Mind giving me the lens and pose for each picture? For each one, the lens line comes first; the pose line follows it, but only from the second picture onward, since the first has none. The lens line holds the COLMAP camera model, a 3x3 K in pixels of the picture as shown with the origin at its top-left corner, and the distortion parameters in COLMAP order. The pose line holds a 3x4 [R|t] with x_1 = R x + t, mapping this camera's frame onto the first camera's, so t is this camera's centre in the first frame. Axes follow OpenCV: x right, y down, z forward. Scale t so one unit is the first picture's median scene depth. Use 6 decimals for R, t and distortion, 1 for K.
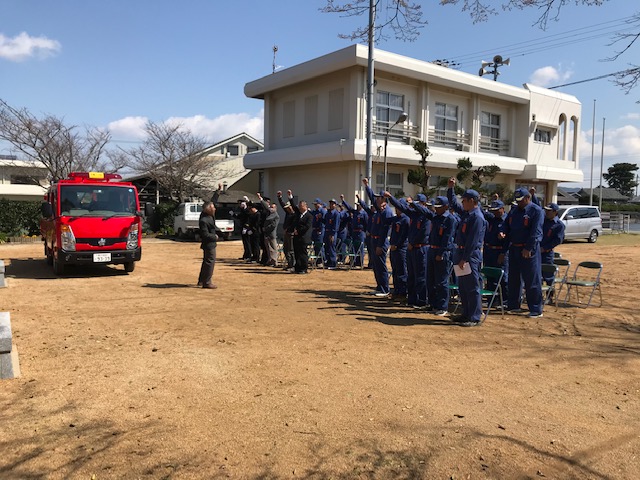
lens RADIAL K [[528.5, 0, 310.1], [0, 528.5, 242.5], [0, 0, 1]] dist [0.003875, -0.002821]
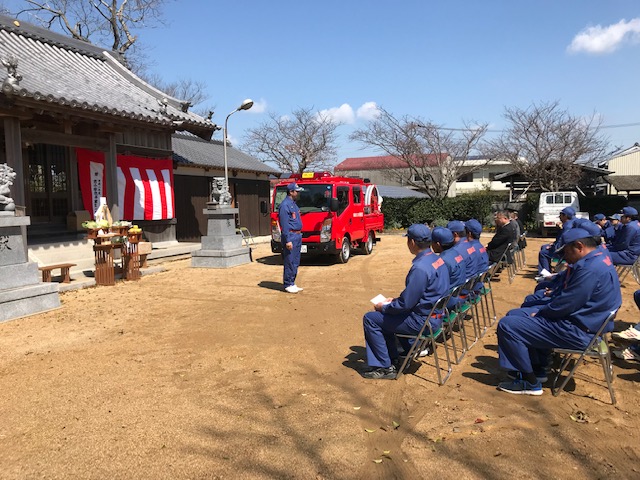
lens RADIAL K [[528.5, 0, 310.1], [0, 528.5, 242.5], [0, 0, 1]] dist [0.003875, -0.002821]
pose [[0.505777, 0.038660, -0.861798, 0.556037], [-0.026815, 0.999217, 0.029087, -0.017677], [0.862248, 0.008398, 0.506418, 0.435662]]
